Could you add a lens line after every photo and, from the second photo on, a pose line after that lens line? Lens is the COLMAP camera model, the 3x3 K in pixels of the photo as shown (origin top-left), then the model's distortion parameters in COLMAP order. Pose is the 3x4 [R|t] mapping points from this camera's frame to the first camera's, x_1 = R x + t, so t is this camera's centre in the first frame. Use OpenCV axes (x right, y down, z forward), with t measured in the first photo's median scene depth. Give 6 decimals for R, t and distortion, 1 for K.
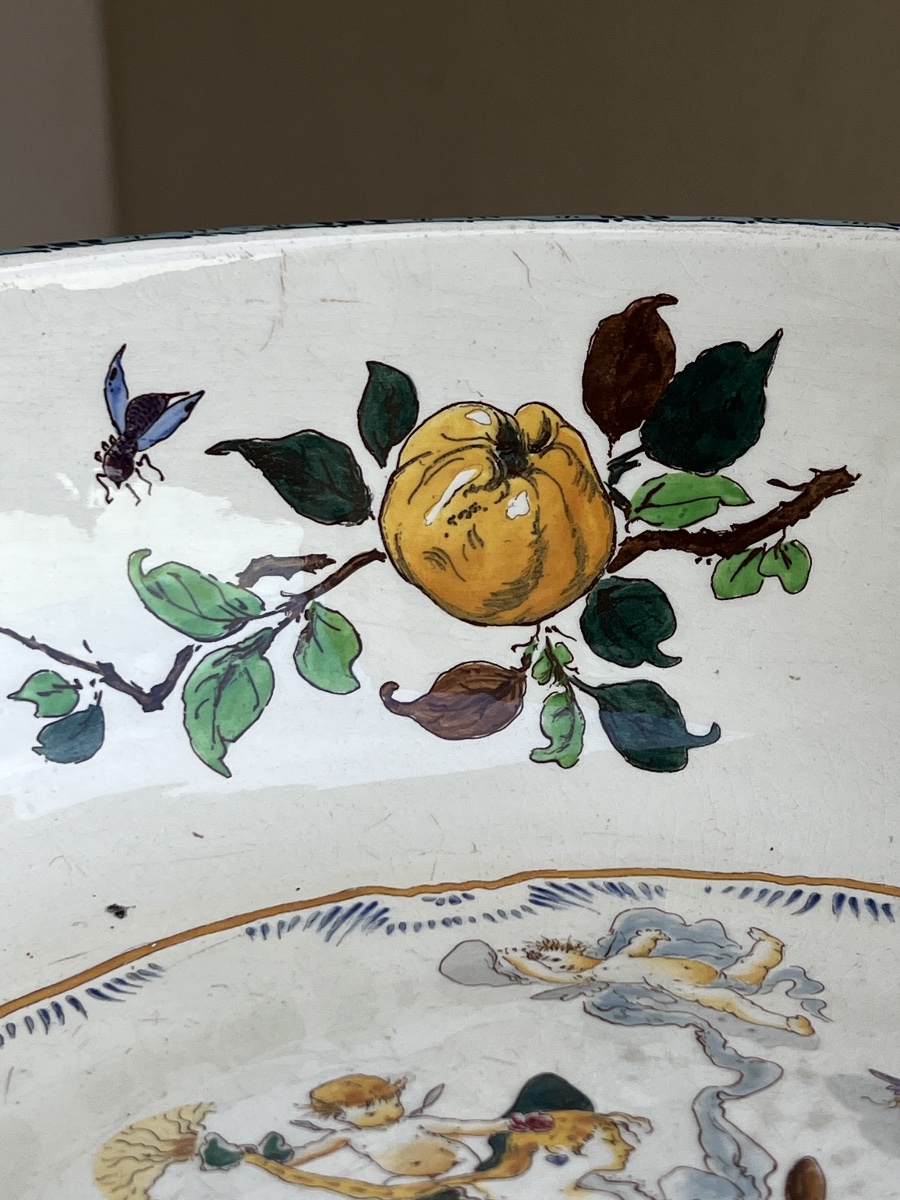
lens RADIAL K [[2431.2, 0, 441.6], [0, 2431.2, 600.3], [0, 0, 1]] dist [0.172104, 0.000000]
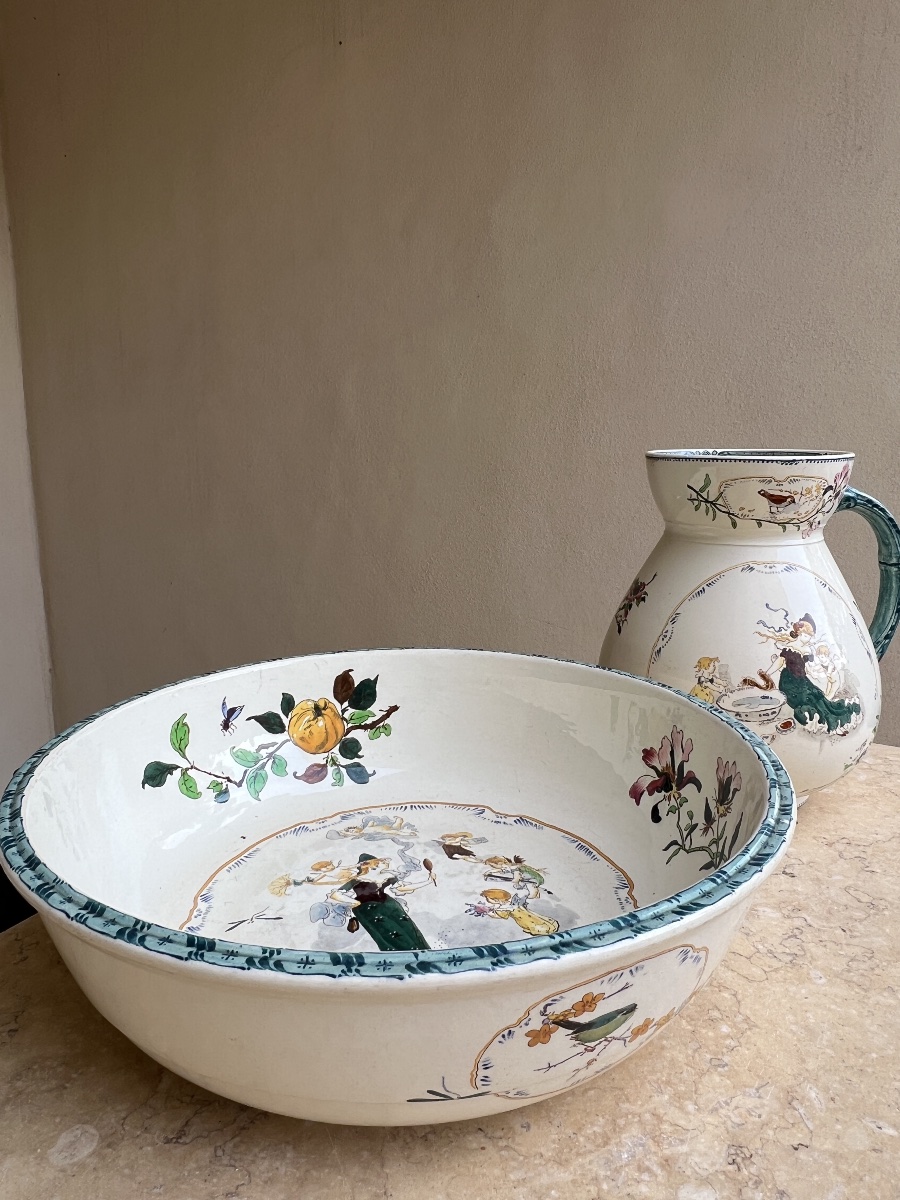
lens RADIAL K [[862.9, 0, 430.5], [0, 862.9, 575.5], [0, 0, 1]] dist [0.002917, -0.000955]
pose [[0.942809, -0.071387, 0.325600, -0.275481], [0.131540, 0.977205, -0.166636, -0.017639], [-0.306282, 0.199936, 0.930708, -0.510358]]
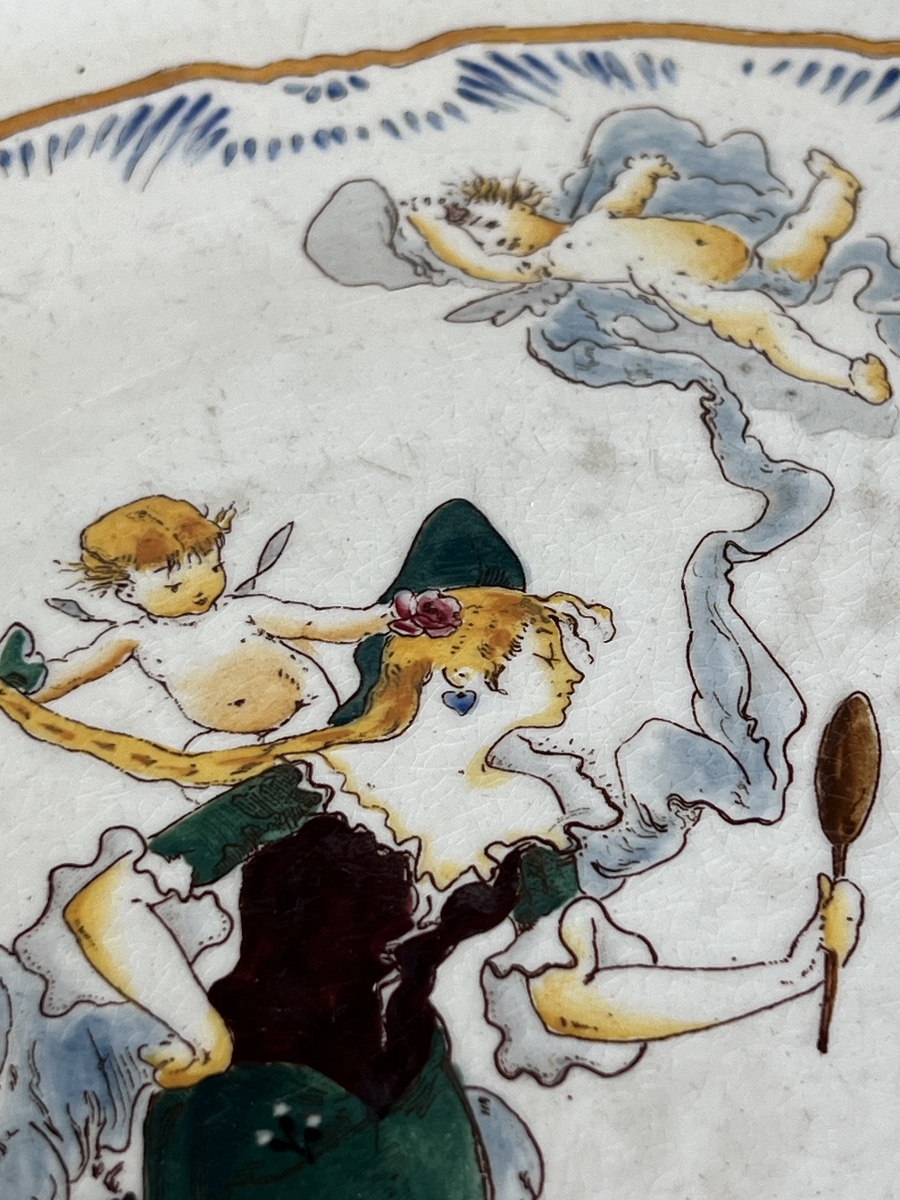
lens RADIAL K [[2860.2, 0, 449.3], [0, 2860.2, 603.2], [0, 0, 1]] dist [0.191165, 0.000000]
pose [[0.999940, 0.001775, -0.010842, 0.043241], [0.003994, 0.860630, 0.509215, -0.140057], [0.010234, -0.509228, 0.860571, 0.313045]]
